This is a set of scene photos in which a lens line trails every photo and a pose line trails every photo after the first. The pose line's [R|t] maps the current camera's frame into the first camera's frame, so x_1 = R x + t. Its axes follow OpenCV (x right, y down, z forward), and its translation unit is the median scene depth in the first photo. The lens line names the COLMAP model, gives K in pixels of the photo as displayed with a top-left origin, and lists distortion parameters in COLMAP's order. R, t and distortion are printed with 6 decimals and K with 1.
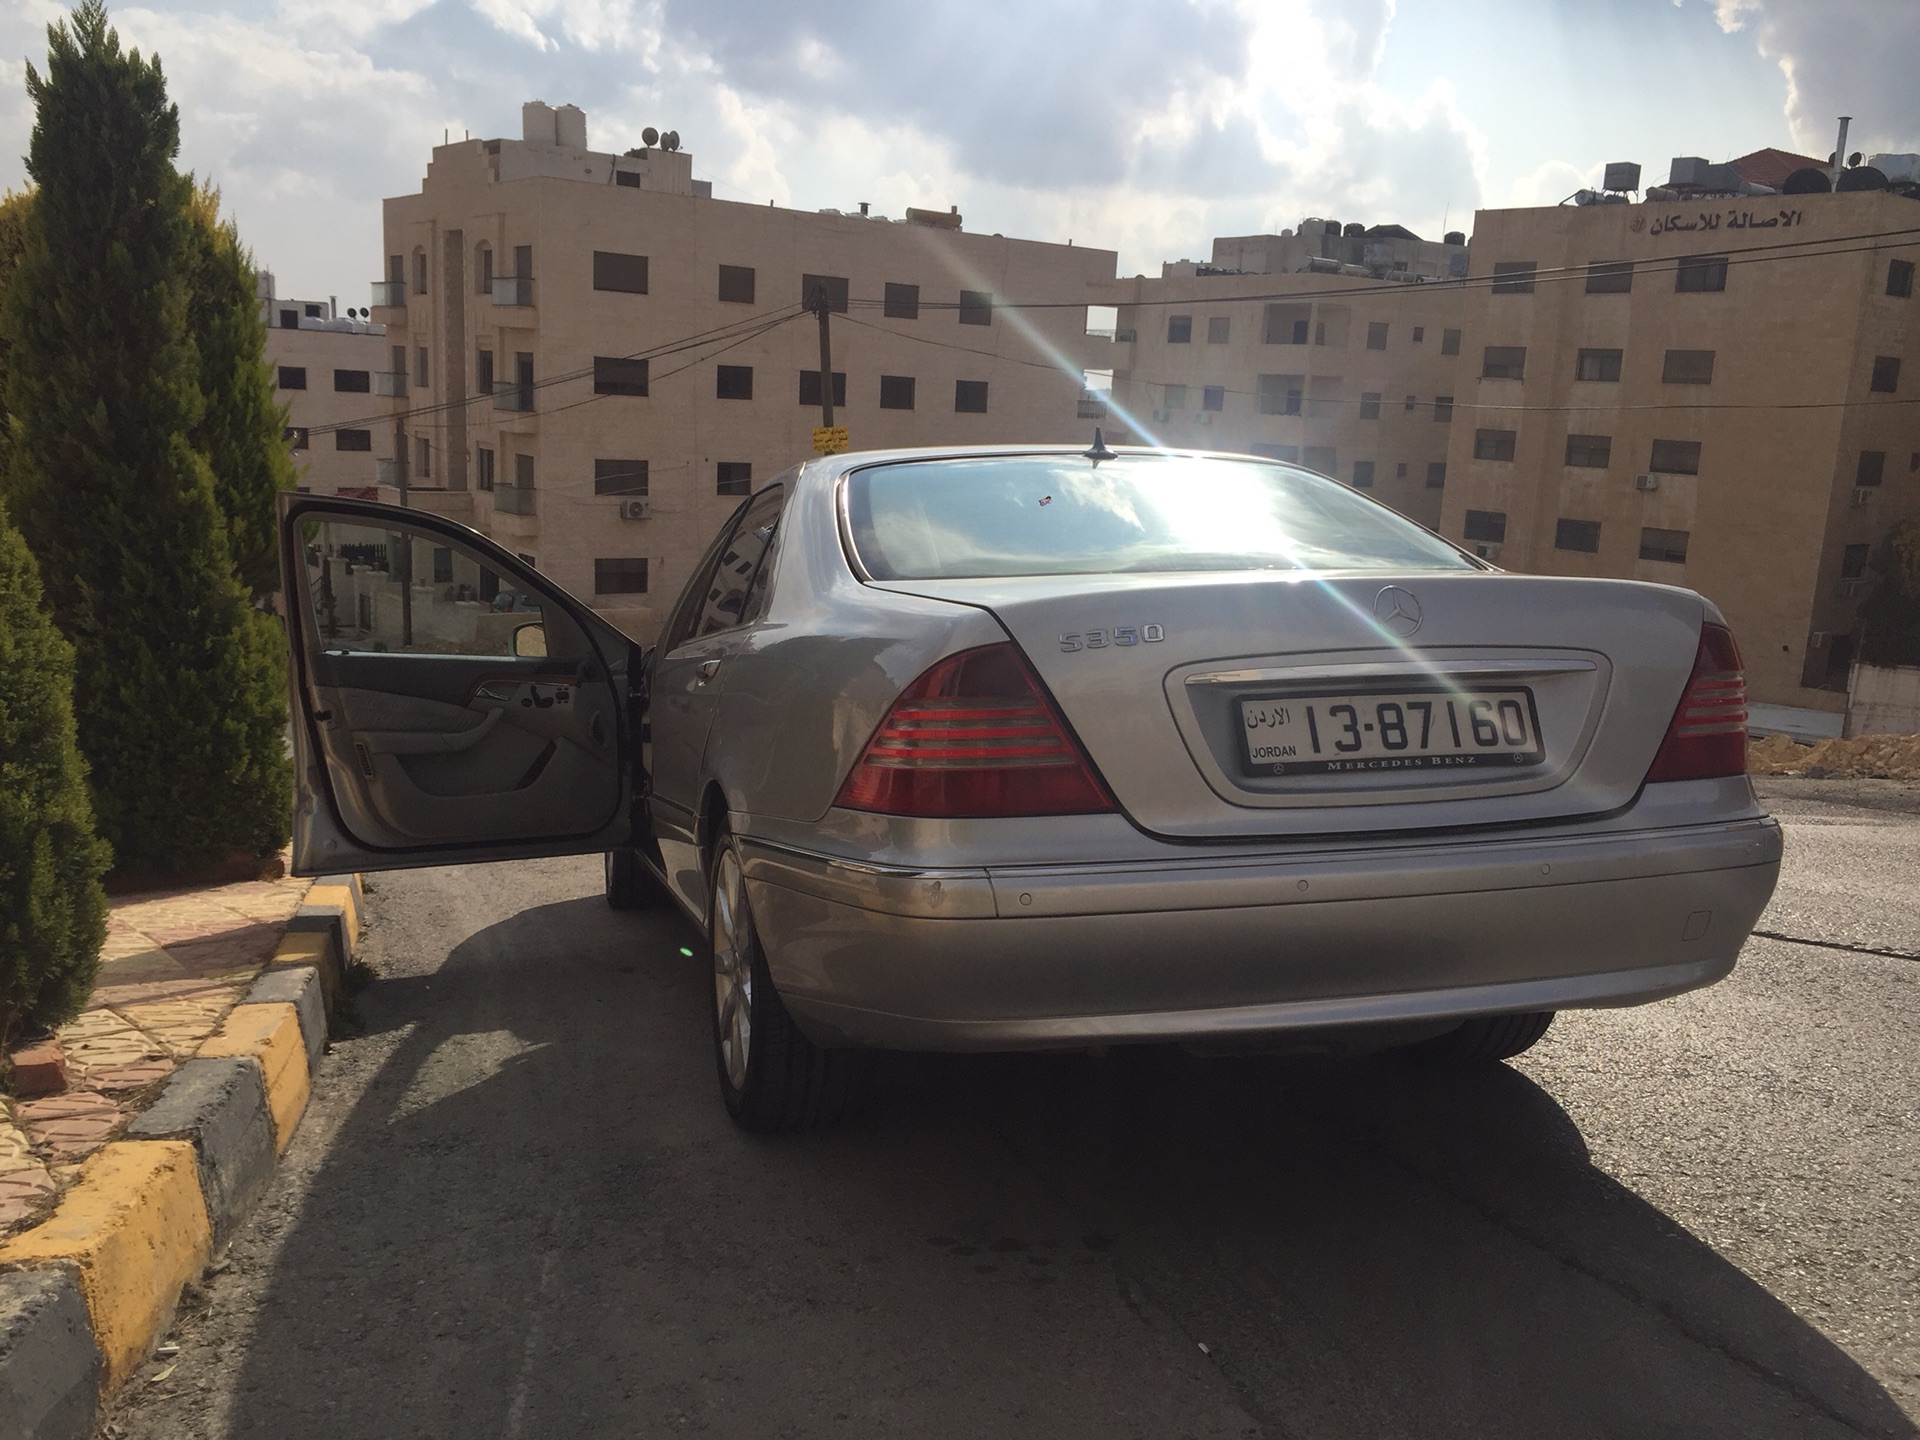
lens RADIAL K [[1651.7, 0, 960.0], [0, 1651.7, 720.0], [0, 0, 1]] dist [0.073328, -0.114271]
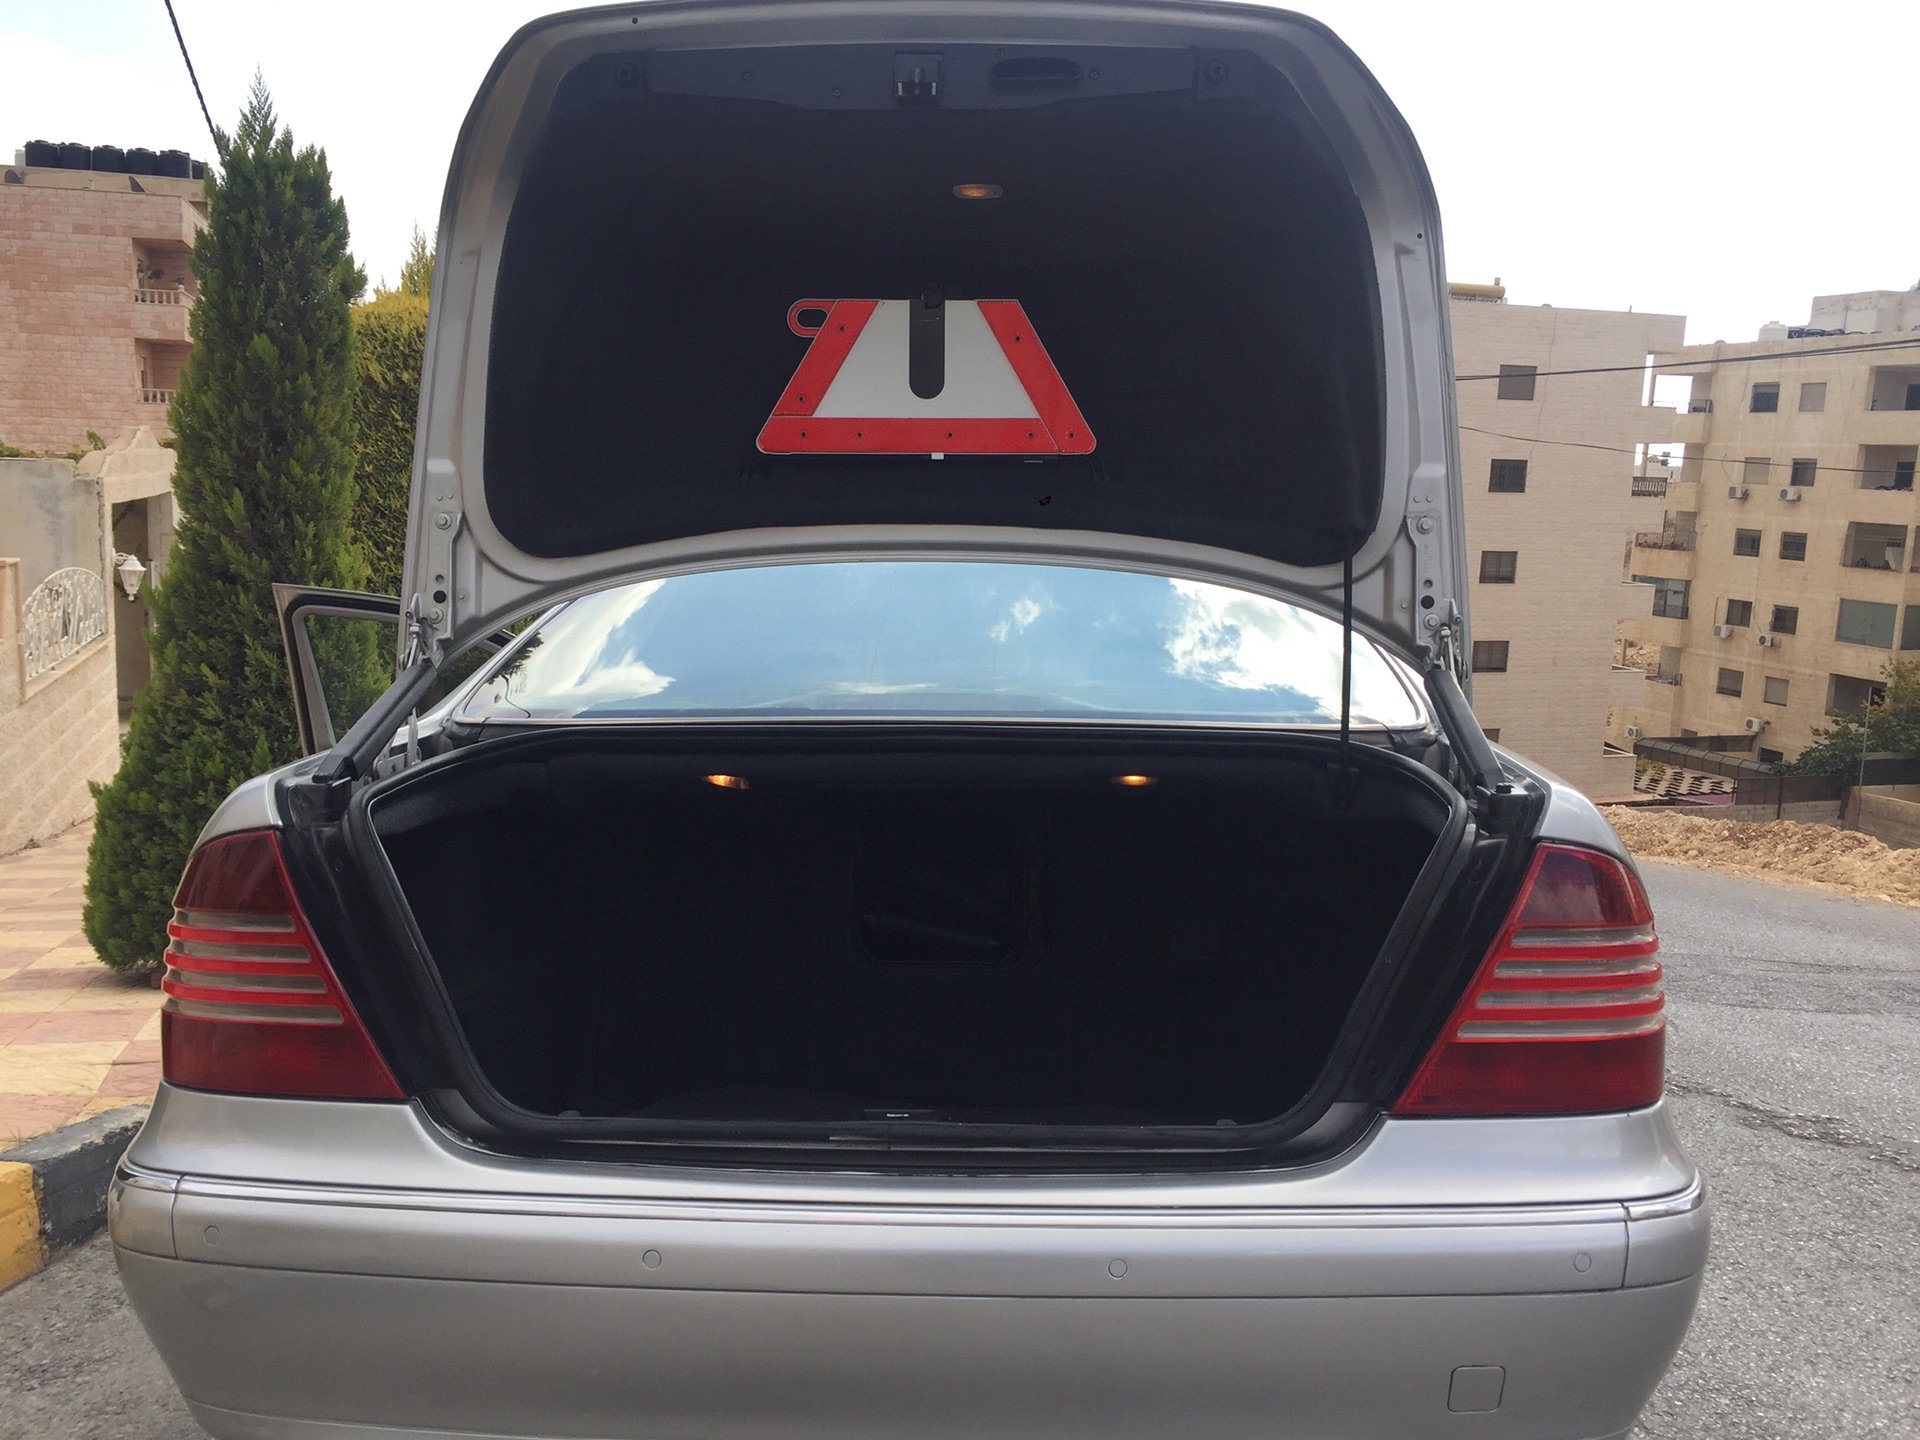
lens RADIAL K [[1651.7, 0, 960.0], [0, 1651.7, 720.0], [0, 0, 1]] dist [0.073328, -0.114271]
pose [[0.945523, 0.028898, -0.324271, 0.215177], [-0.045523, 0.998003, -0.043802, -0.029054], [0.322357, 0.056177, 0.944950, 0.193706]]
